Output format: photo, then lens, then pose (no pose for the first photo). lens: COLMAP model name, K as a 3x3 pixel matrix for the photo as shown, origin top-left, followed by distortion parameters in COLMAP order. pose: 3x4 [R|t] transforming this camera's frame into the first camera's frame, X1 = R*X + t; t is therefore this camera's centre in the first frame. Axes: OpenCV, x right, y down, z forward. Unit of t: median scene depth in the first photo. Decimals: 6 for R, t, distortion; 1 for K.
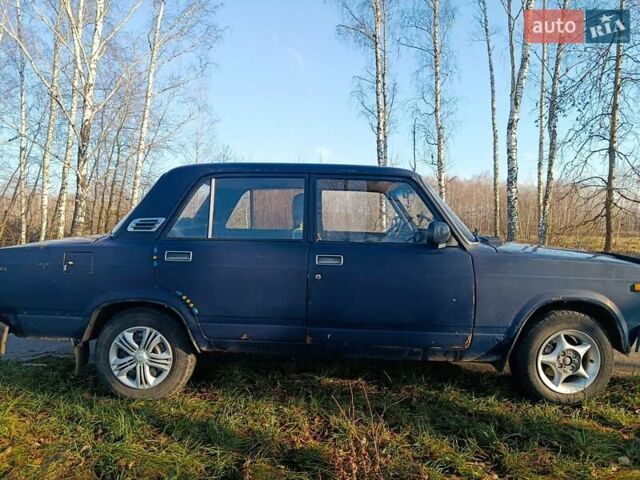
lens RADIAL K [[417.8, 0, 320.0], [0, 417.8, 240.0], [0, 0, 1]] dist [0.001182, -0.000971]
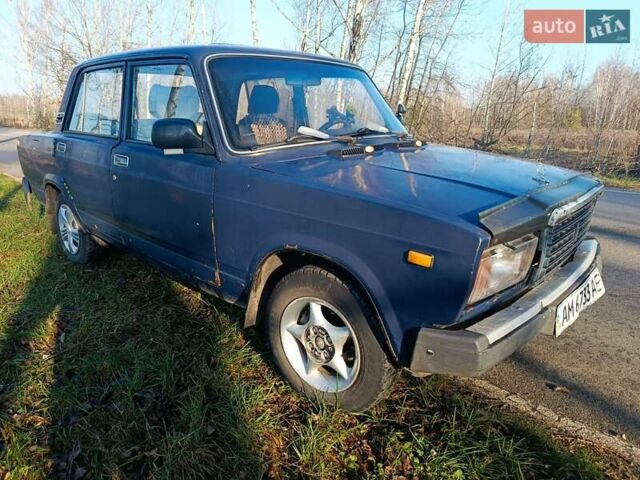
lens RADIAL K [[417.8, 0, 320.0], [0, 417.8, 240.0], [0, 0, 1]] dist [0.001182, -0.000971]
pose [[0.778171, 0.184007, -0.600493, 0.948152], [-0.033641, 0.966958, 0.252706, -0.030540], [0.627151, -0.176448, 0.758648, 0.534309]]
